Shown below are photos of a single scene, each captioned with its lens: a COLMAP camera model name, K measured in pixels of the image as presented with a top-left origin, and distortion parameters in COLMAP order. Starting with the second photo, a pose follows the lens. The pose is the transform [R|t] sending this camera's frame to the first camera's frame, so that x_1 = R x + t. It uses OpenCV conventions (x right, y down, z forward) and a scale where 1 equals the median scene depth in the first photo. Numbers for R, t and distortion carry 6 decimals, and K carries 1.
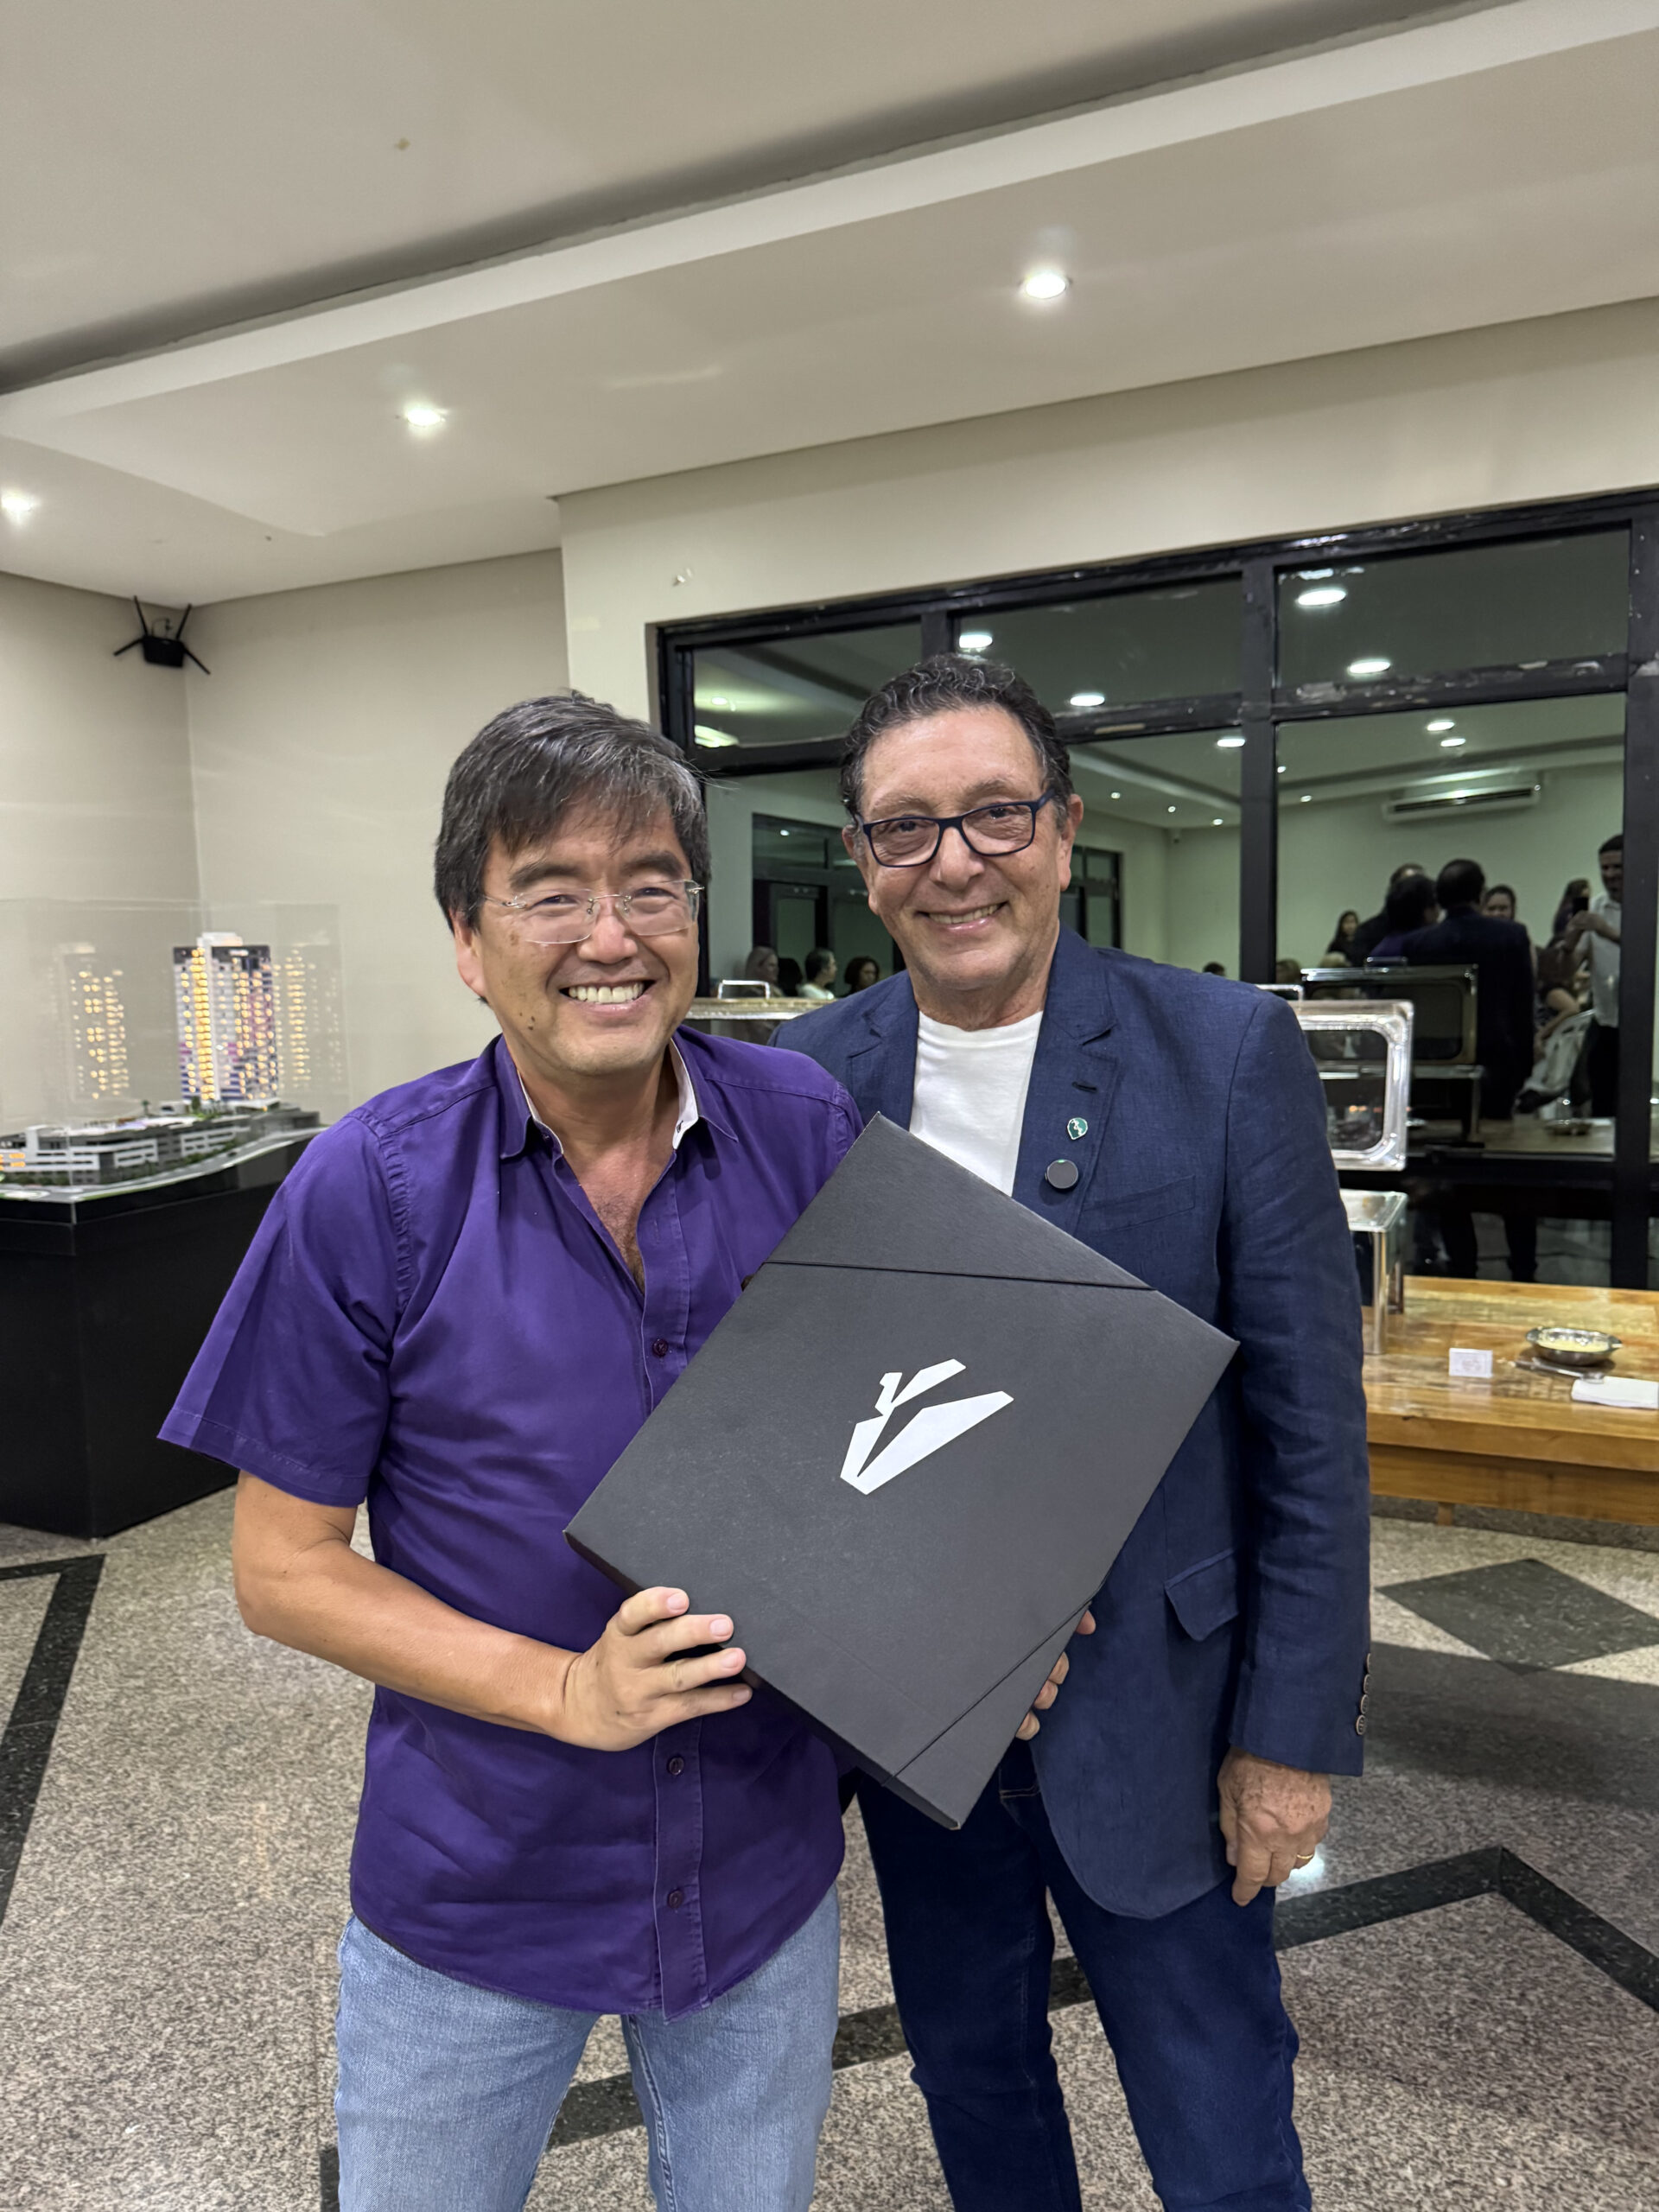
lens RADIAL K [[1575.7, 0, 827.0], [0, 1575.7, 1117.6], [0, 0, 1]] dist [0.002275, -0.008679]
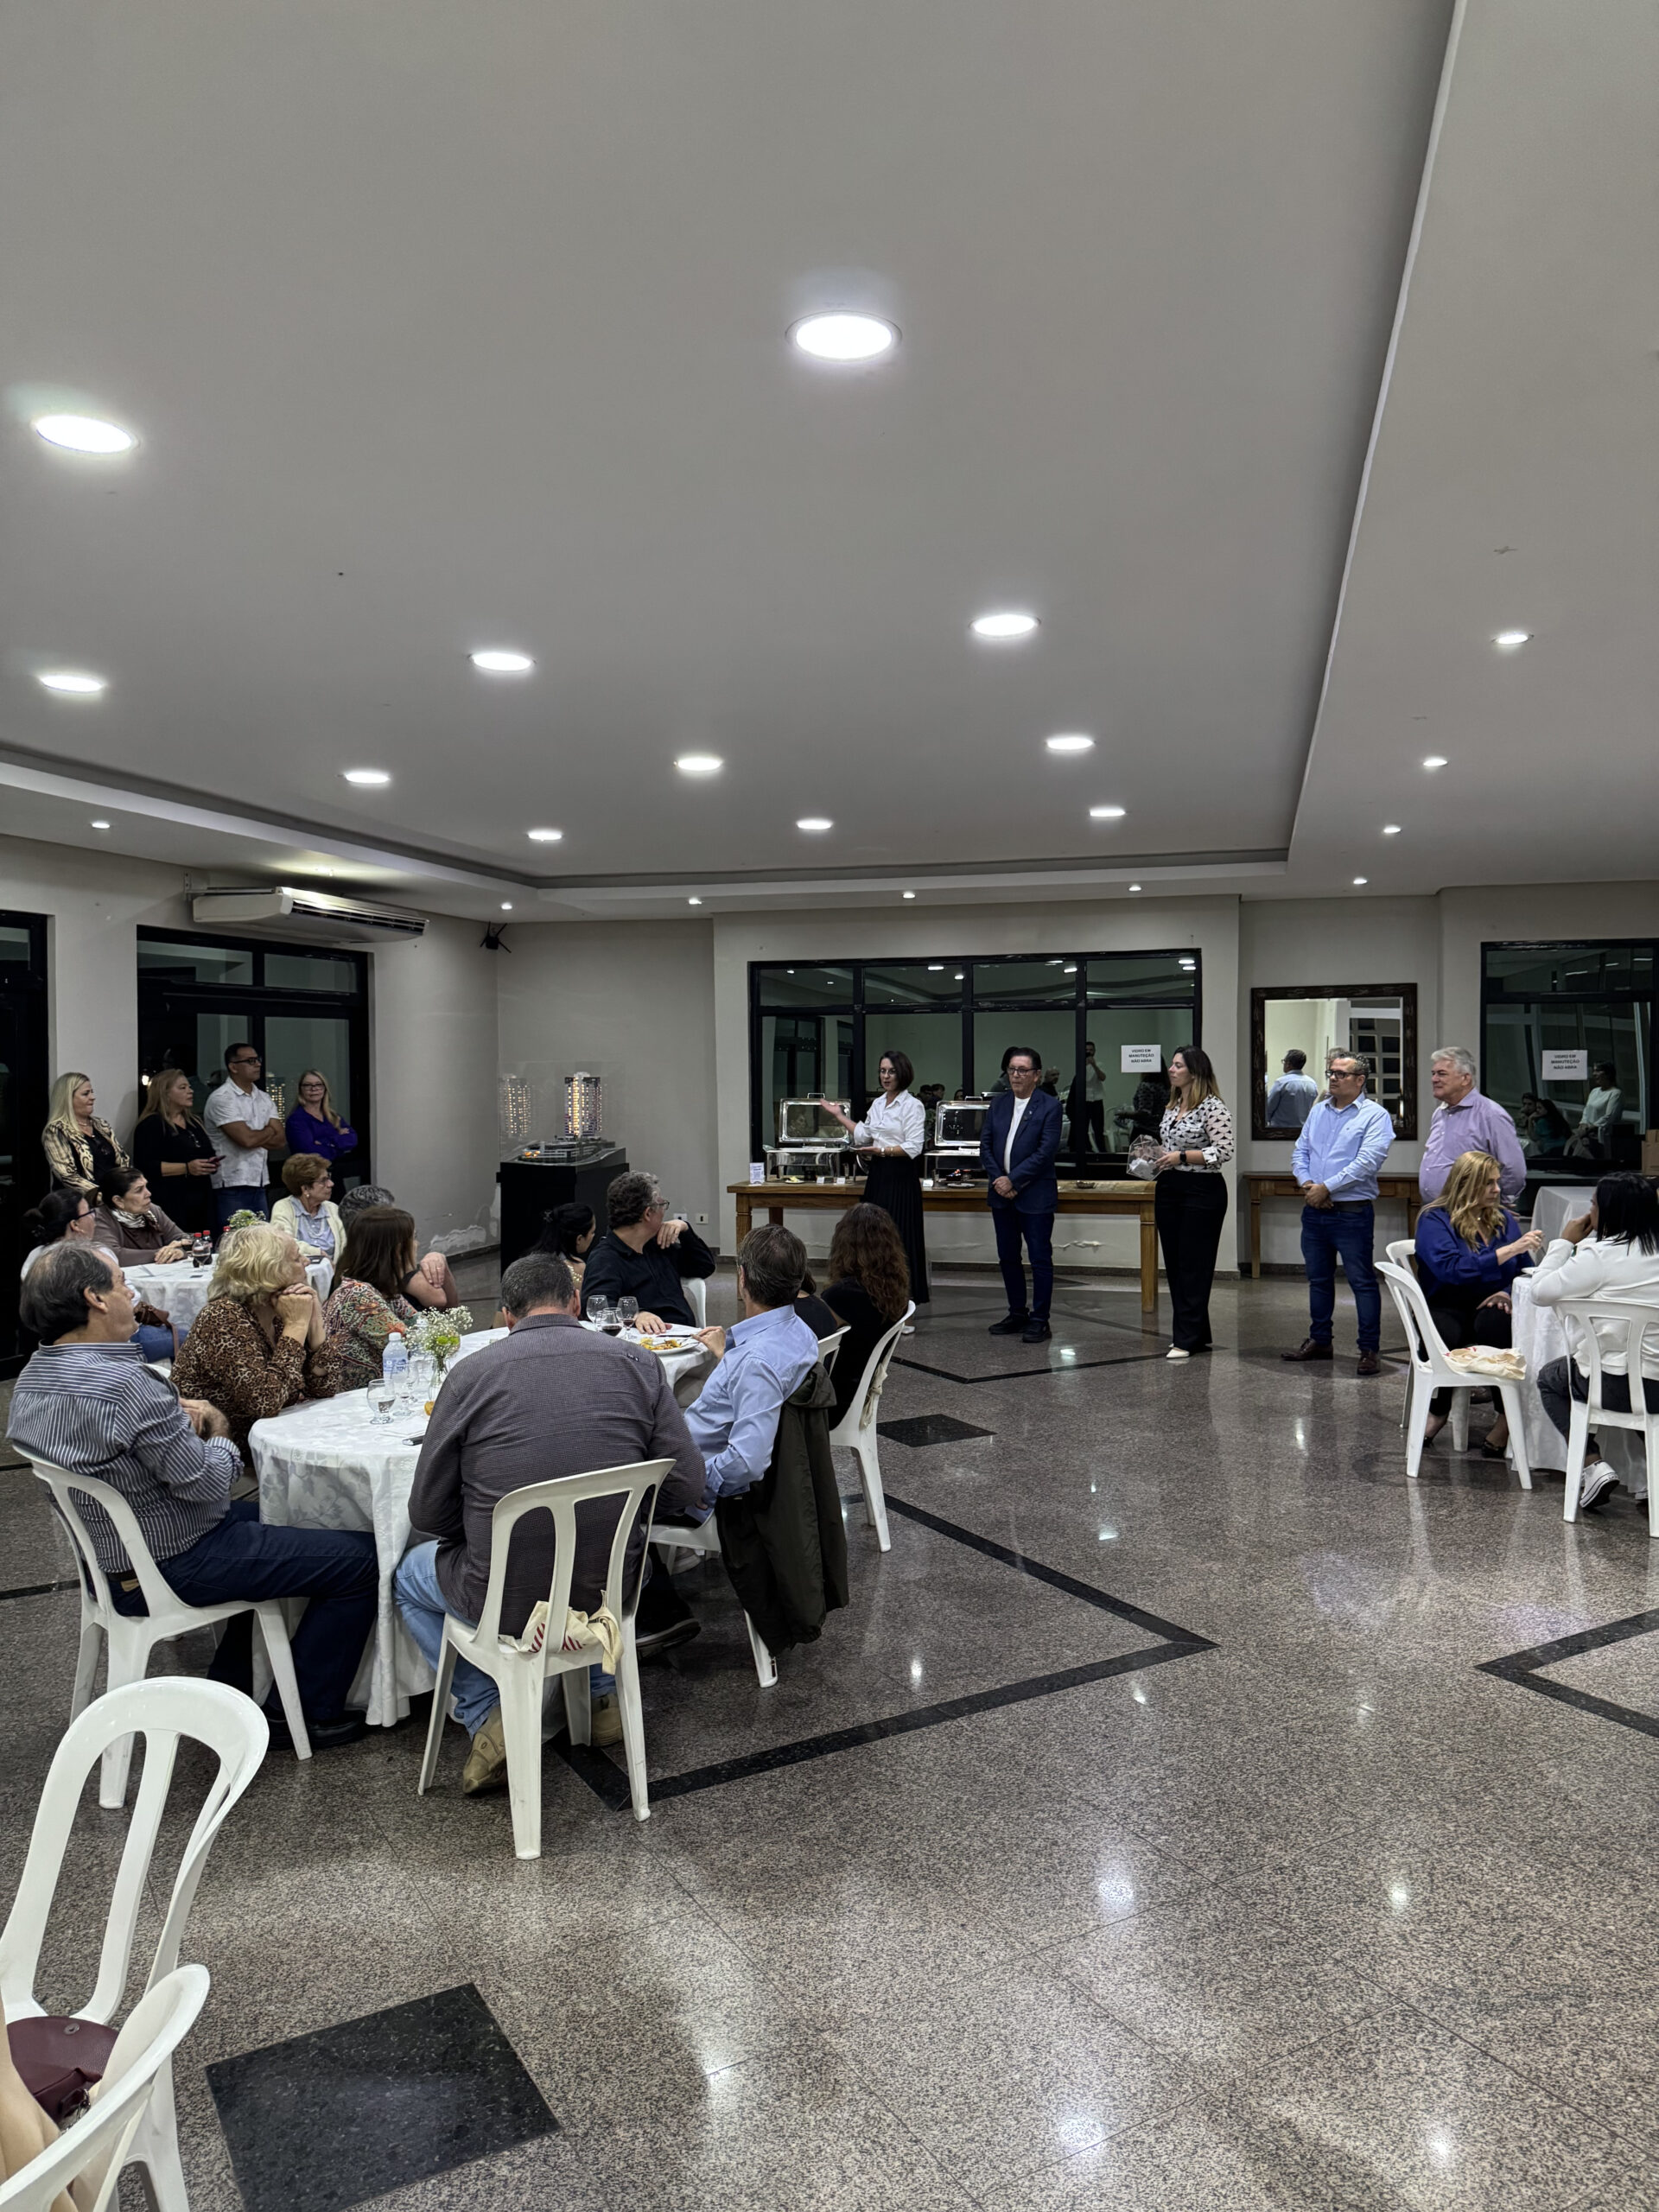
lens RADIAL K [[1563.9, 0, 842.6], [0, 1563.9, 1095.9], [0, 0, 1]] dist [0.216521, -0.440732]
pose [[0.981691, 0.016034, 0.189805, -0.671725], [0.001282, 0.995873, -0.090754, 0.231338], [-0.190476, 0.089336, 0.977618, -2.372106]]
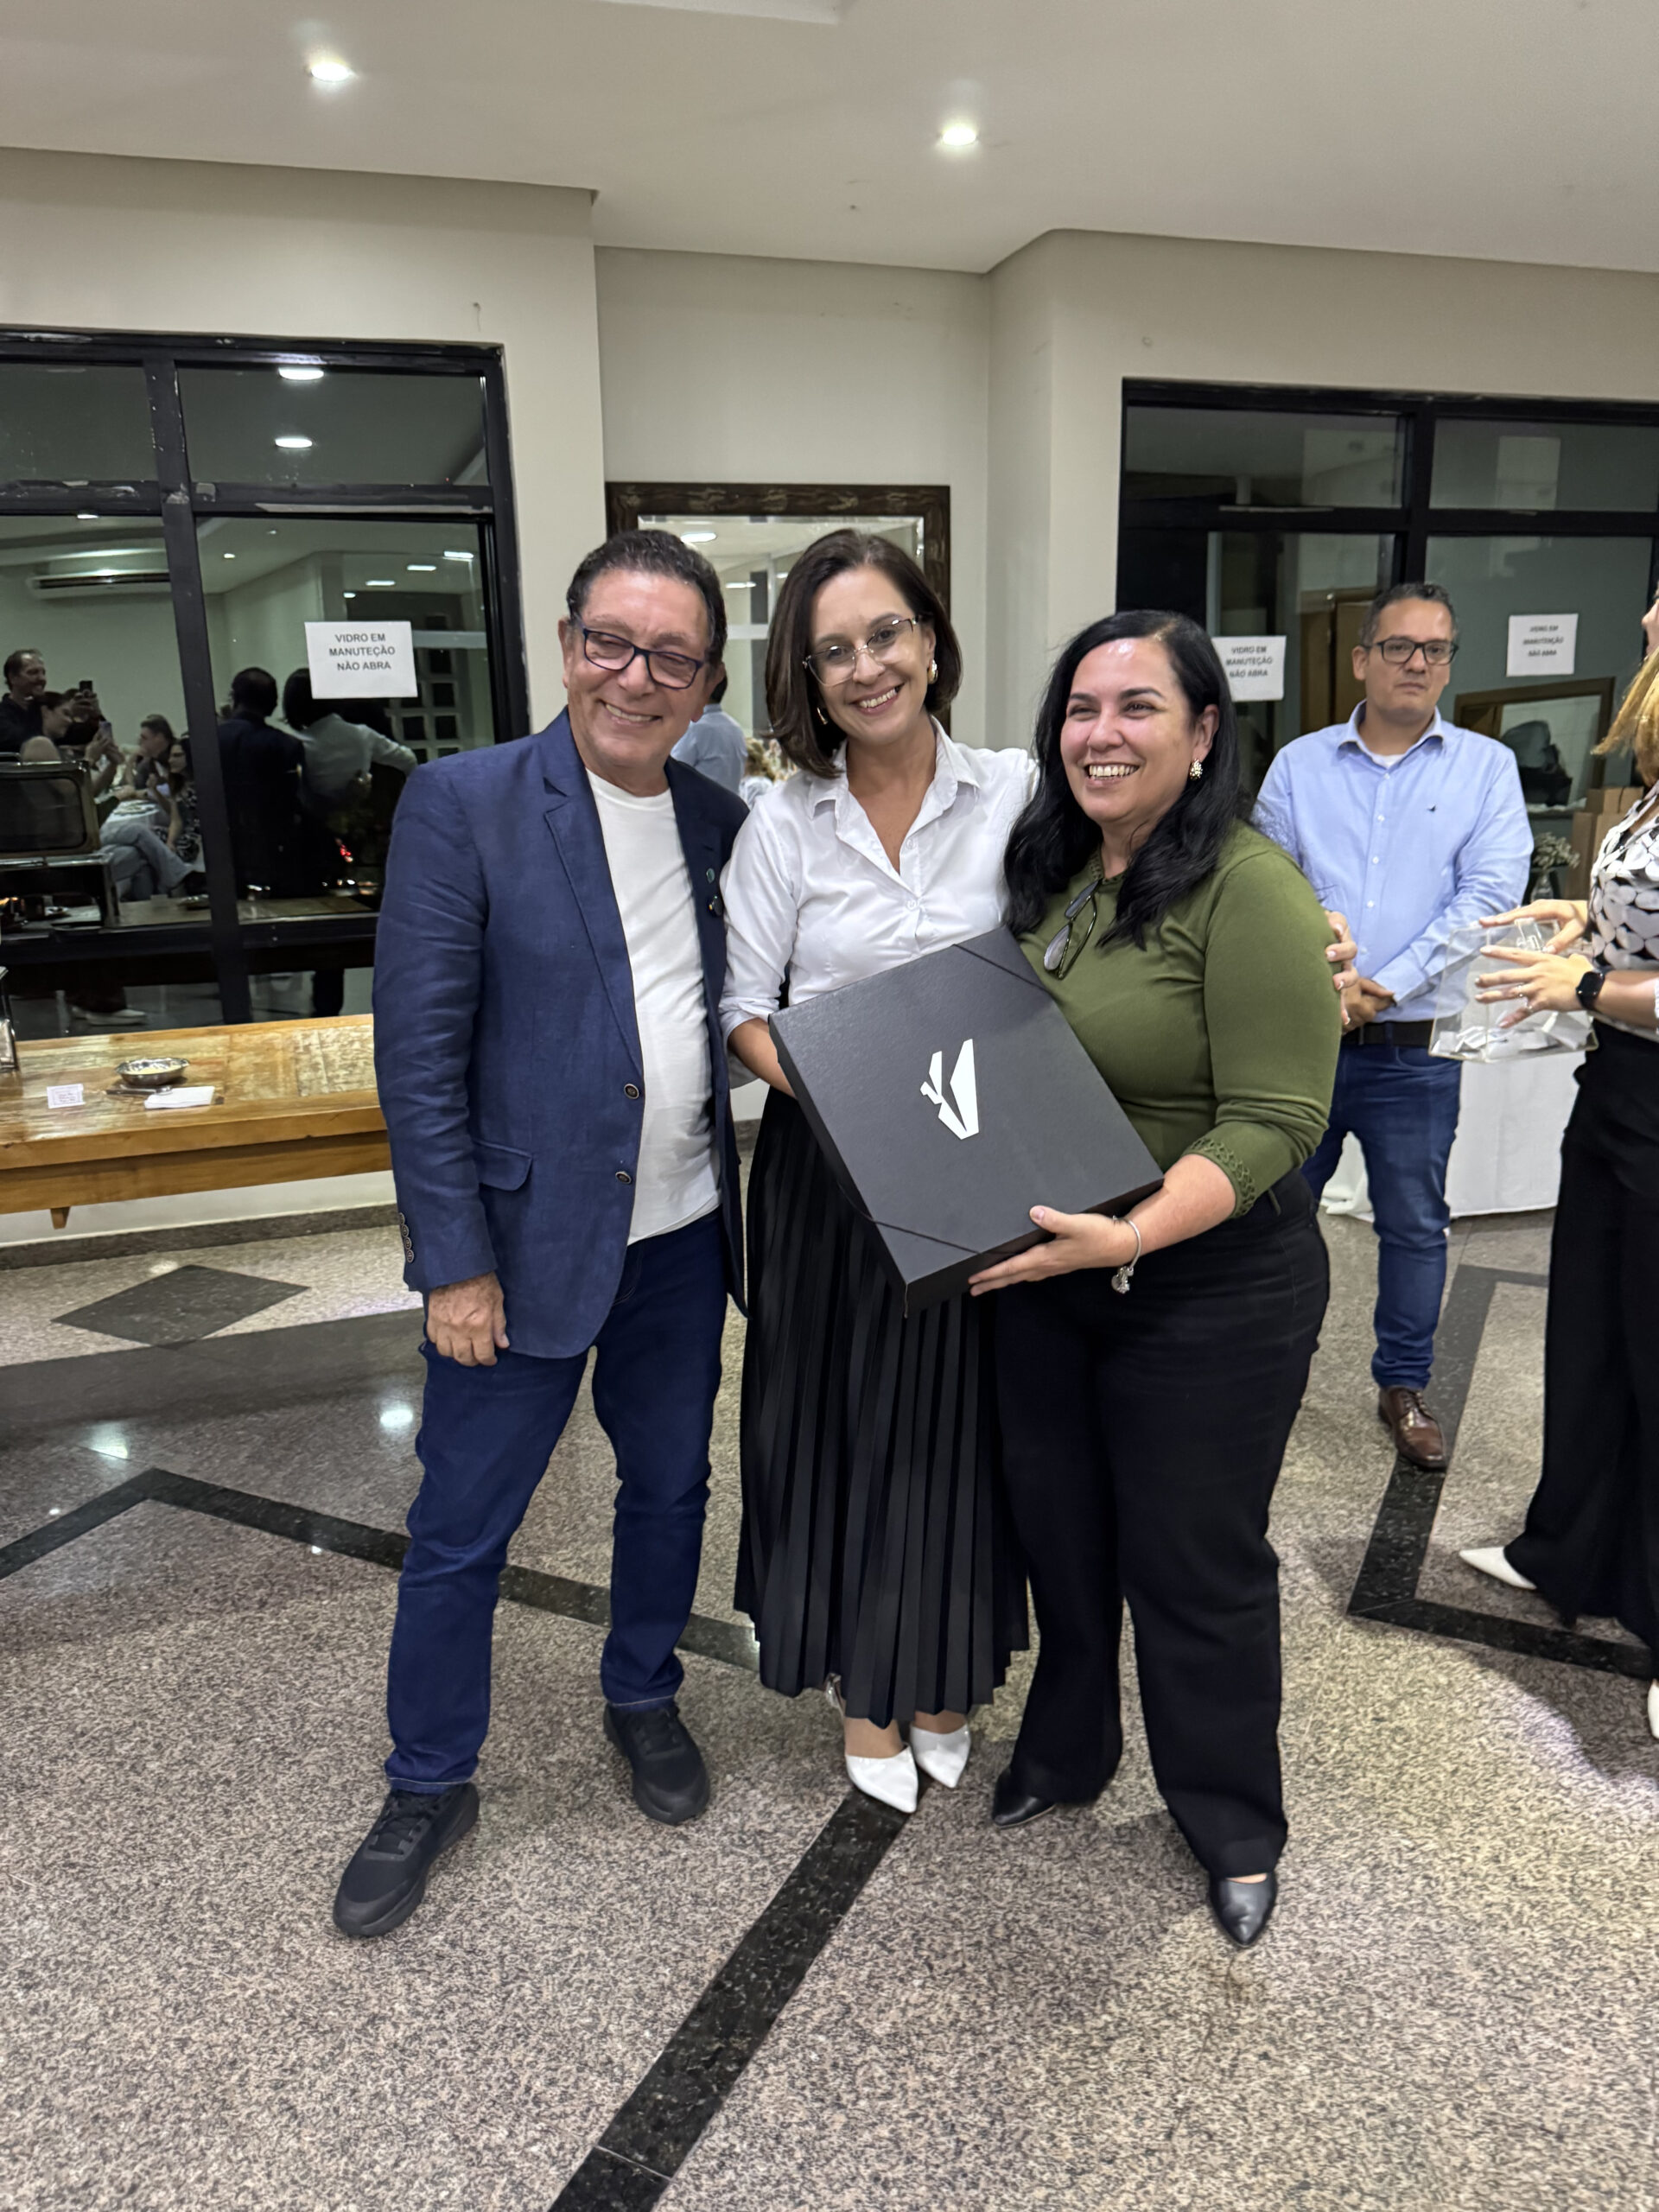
lens RADIAL K [[1575.7, 0, 827.0], [0, 1575.7, 1117.6], [0, 0, 1]] dist [0.002275, -0.008679]
pose [[0.716451, -0.165689, 0.677676, 0.001751], [0.076201, 0.984161, 0.160062, 0.017326], [-0.693463, -0.063036, 0.717729, -0.217716]]
